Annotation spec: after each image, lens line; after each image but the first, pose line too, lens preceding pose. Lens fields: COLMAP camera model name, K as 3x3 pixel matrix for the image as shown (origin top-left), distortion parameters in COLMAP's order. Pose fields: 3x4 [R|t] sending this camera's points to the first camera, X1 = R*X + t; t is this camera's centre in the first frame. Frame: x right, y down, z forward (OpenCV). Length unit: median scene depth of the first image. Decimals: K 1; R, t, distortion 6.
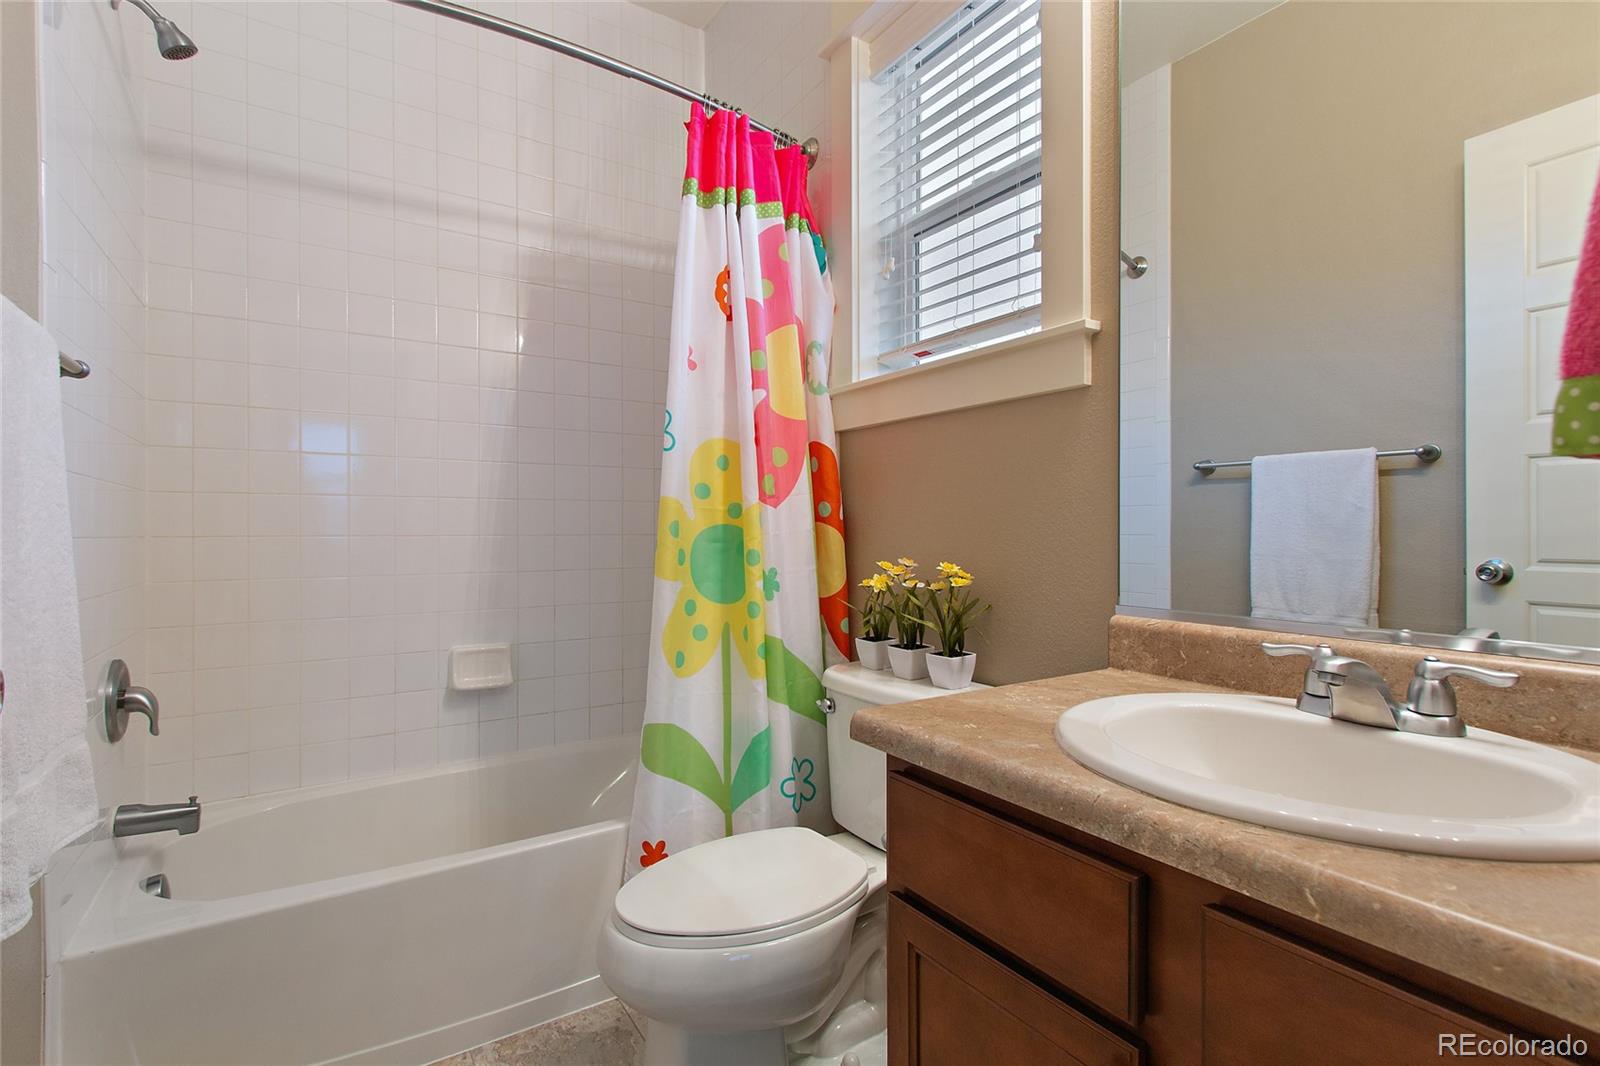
lens RADIAL K [[750.4, 0, 786.6], [0, 750.4, 530.0], [0, 0, 1]] dist [-0.001253, -0.000306]
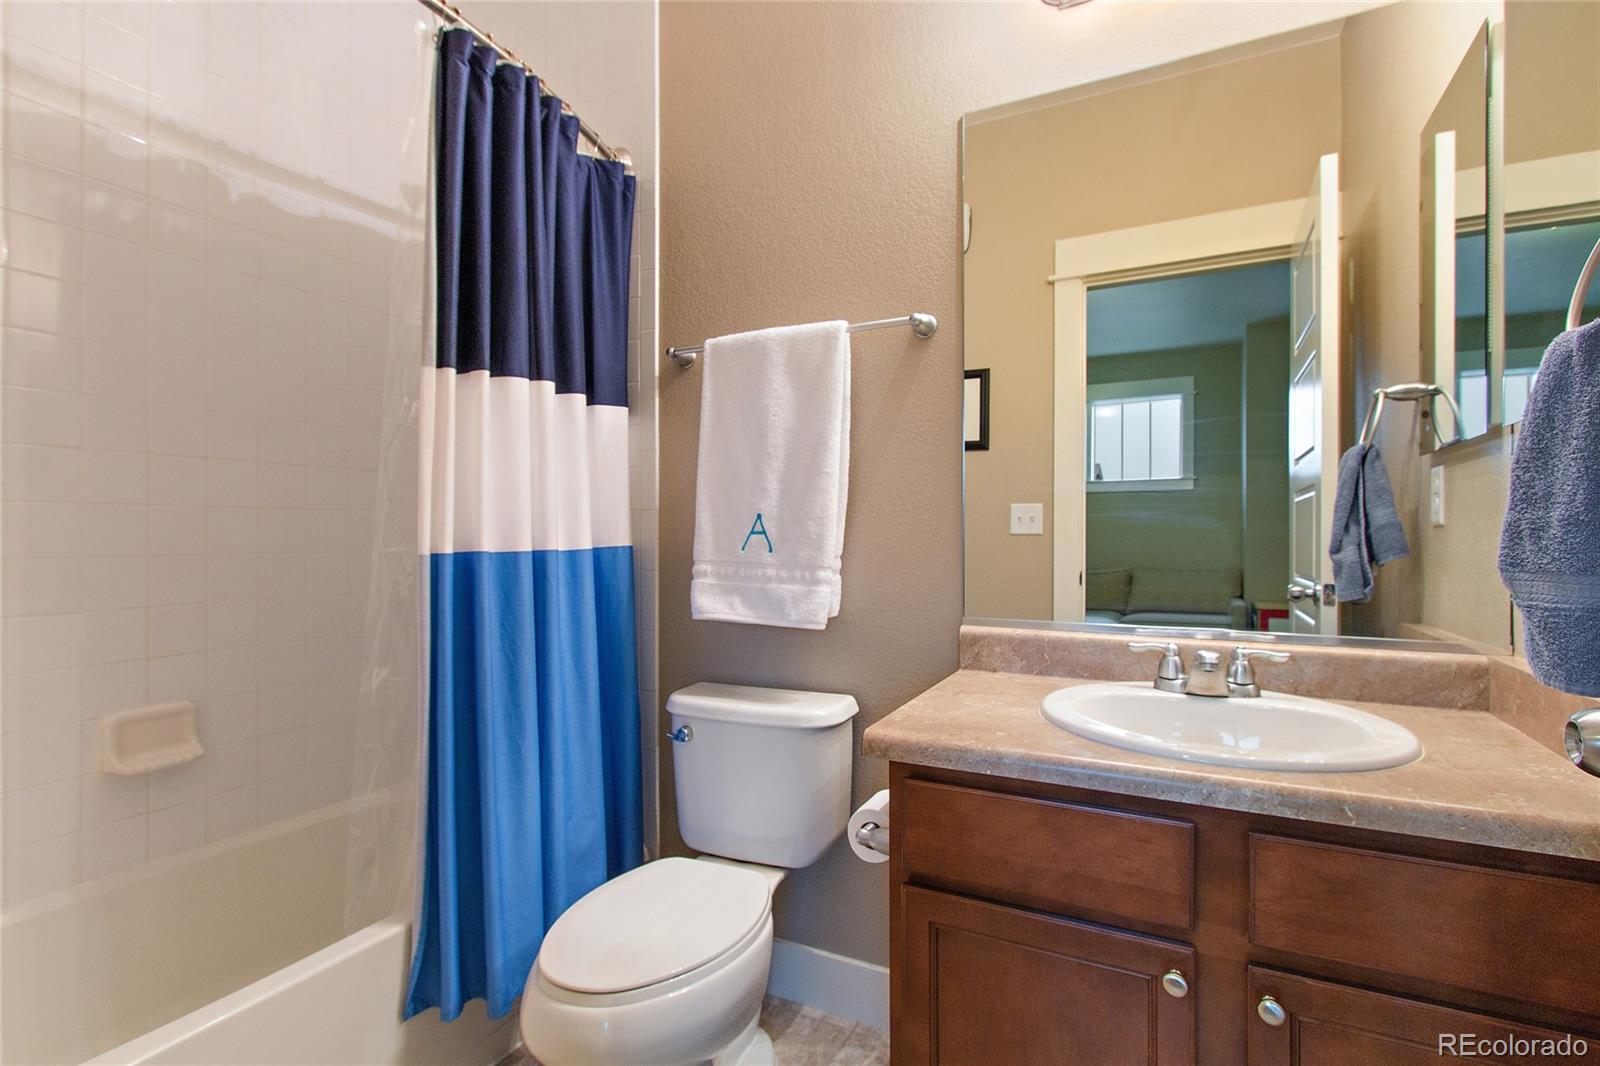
lens RADIAL K [[753.5, 0, 800.0], [0, 753.5, 533.0], [0, 0, 1]] dist [-0.013143, 0.000316]
pose [[0.866140, -0.001265, 0.499800, -0.689050], [0.002668, 0.999994, -0.002092, -0.062372], [-0.499795, 0.003145, 0.866138, 0.131991]]
